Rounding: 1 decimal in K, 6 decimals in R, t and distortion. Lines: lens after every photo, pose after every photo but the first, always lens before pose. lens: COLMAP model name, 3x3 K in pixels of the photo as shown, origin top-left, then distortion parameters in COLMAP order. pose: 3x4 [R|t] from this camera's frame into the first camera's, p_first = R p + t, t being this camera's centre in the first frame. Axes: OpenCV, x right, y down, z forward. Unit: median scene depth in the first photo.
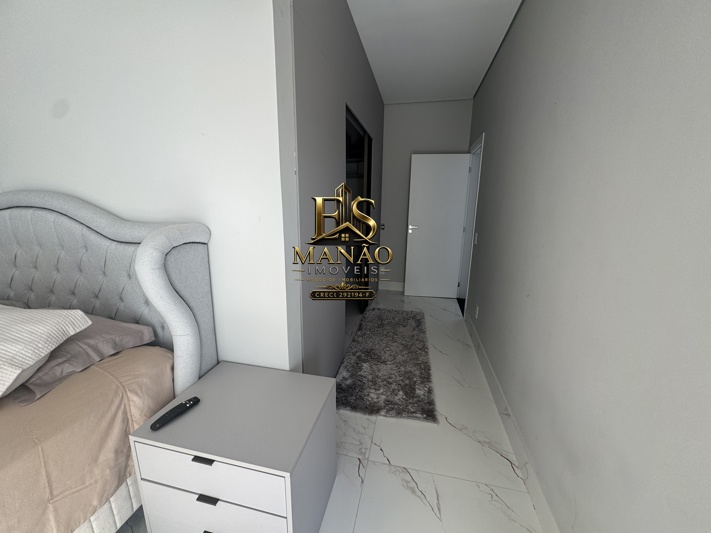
lens RADIAL K [[285.0, 0, 354.9], [0, 285.0, 266.9], [0, 0, 1]] dist [-0.003337, -0.000056]
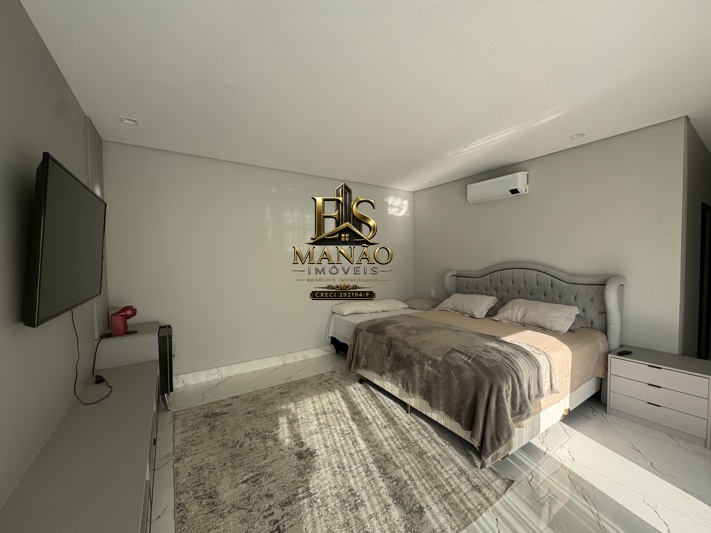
lens RADIAL K [[285.0, 0, 354.9], [0, 285.0, 266.9], [0, 0, 1]] dist [-0.003337, -0.000056]
pose [[0.716476, 0.000301, -0.697612, -0.457212], [-0.141496, 0.979277, -0.144900, 0.367888], [0.683111, 0.202527, 0.701671, -1.874419]]
